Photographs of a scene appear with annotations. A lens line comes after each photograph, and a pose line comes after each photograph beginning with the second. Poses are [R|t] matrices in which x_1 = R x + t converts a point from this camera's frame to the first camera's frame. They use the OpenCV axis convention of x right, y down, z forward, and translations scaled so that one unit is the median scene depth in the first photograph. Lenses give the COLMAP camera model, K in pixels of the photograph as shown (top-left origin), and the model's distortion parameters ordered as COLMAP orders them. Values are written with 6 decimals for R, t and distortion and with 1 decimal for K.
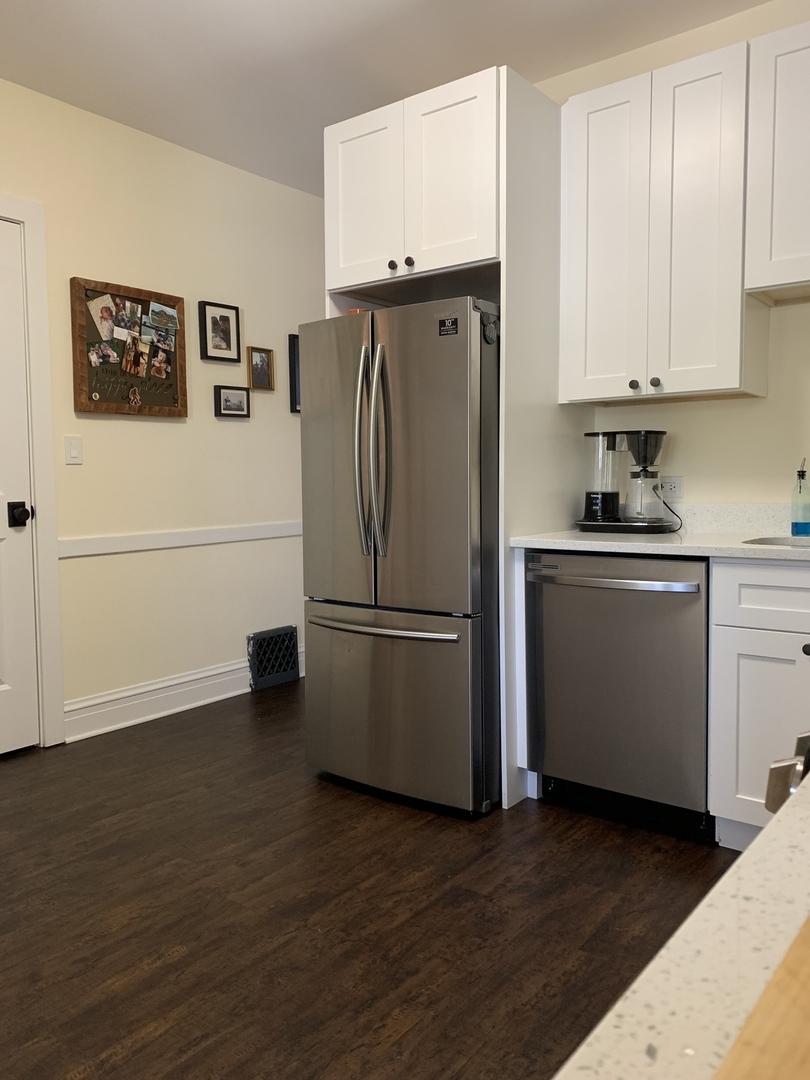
lens RADIAL K [[827.9, 0, 412.7], [0, 827.9, 537.3], [0, 0, 1]] dist [0.025141, -0.021081]
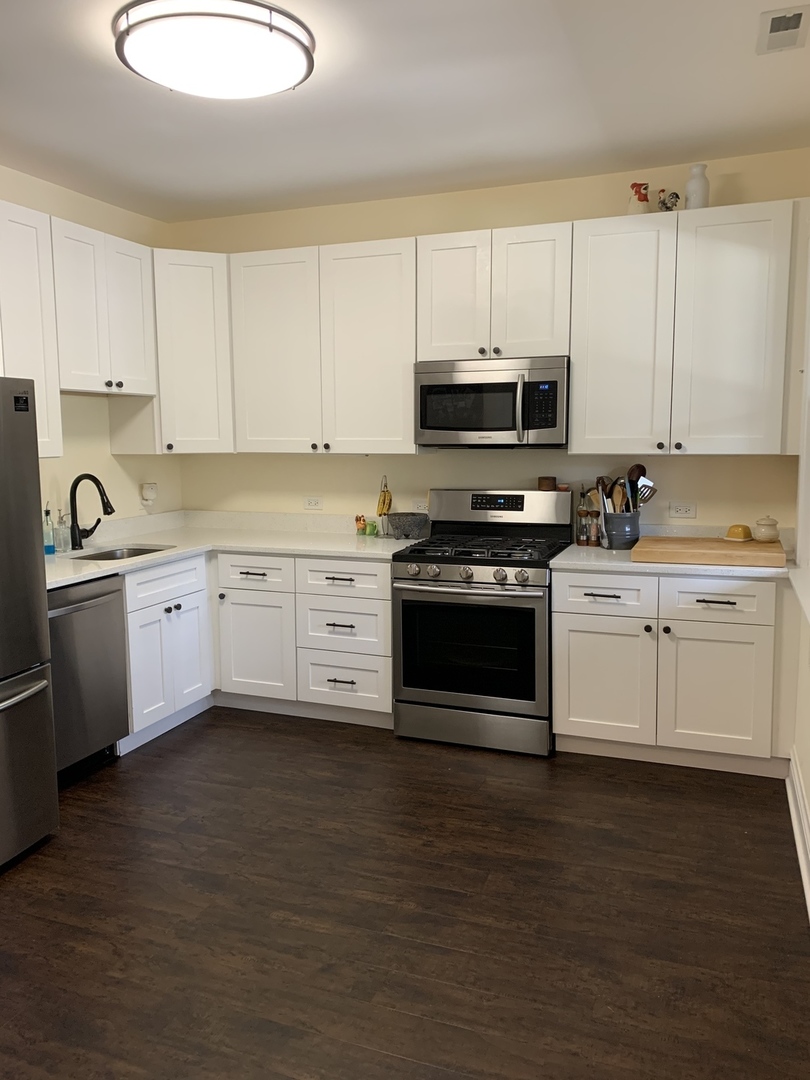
lens RADIAL K [[827.9, 0, 411.7], [0, 827.9, 535.8], [0, 0, 1]] dist [0.025141, -0.021081]
pose [[-0.292027, -0.108835, 0.950197, -1.271546], [0.074938, 0.987846, 0.136178, -0.212795], [-0.953470, 0.110974, -0.280322, 0.918592]]
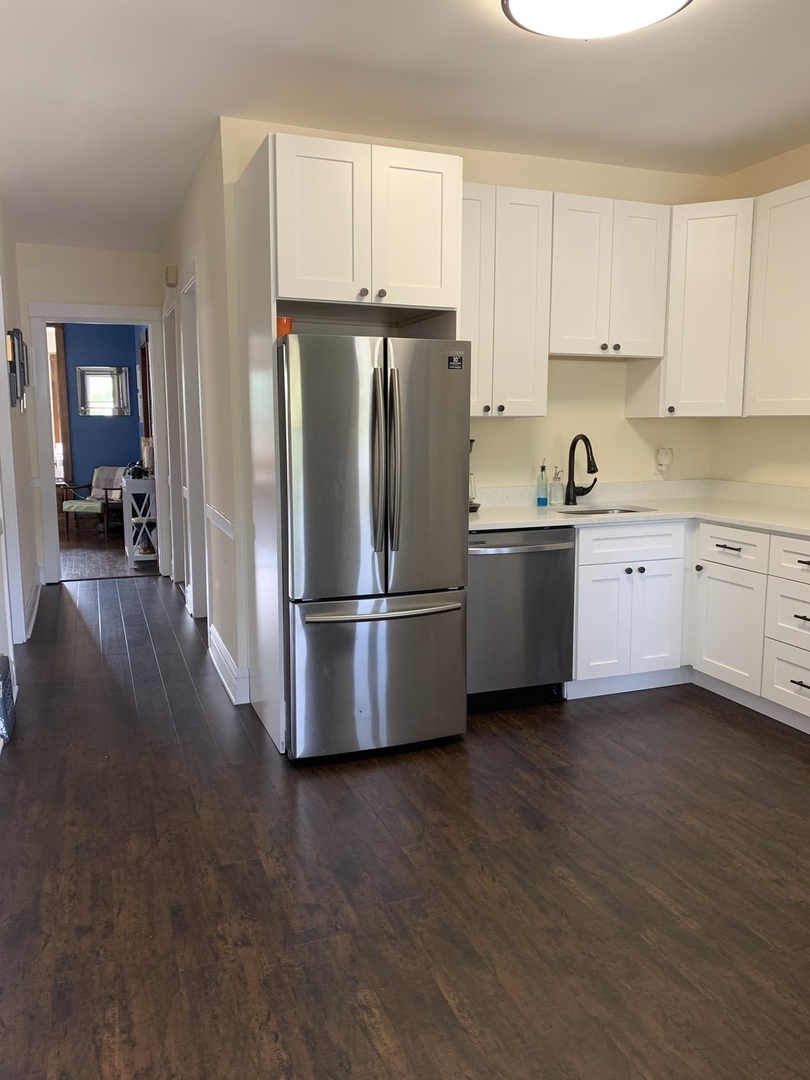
lens RADIAL K [[827.9, 0, 404.3], [0, 827.9, 541.6], [0, 0, 1]] dist [0.025141, -0.021081]
pose [[0.517587, -0.114613, 0.847919, -1.204966], [0.053455, 0.993384, 0.101645, -0.128095], [-0.853959, -0.007284, 0.520289, 0.450725]]
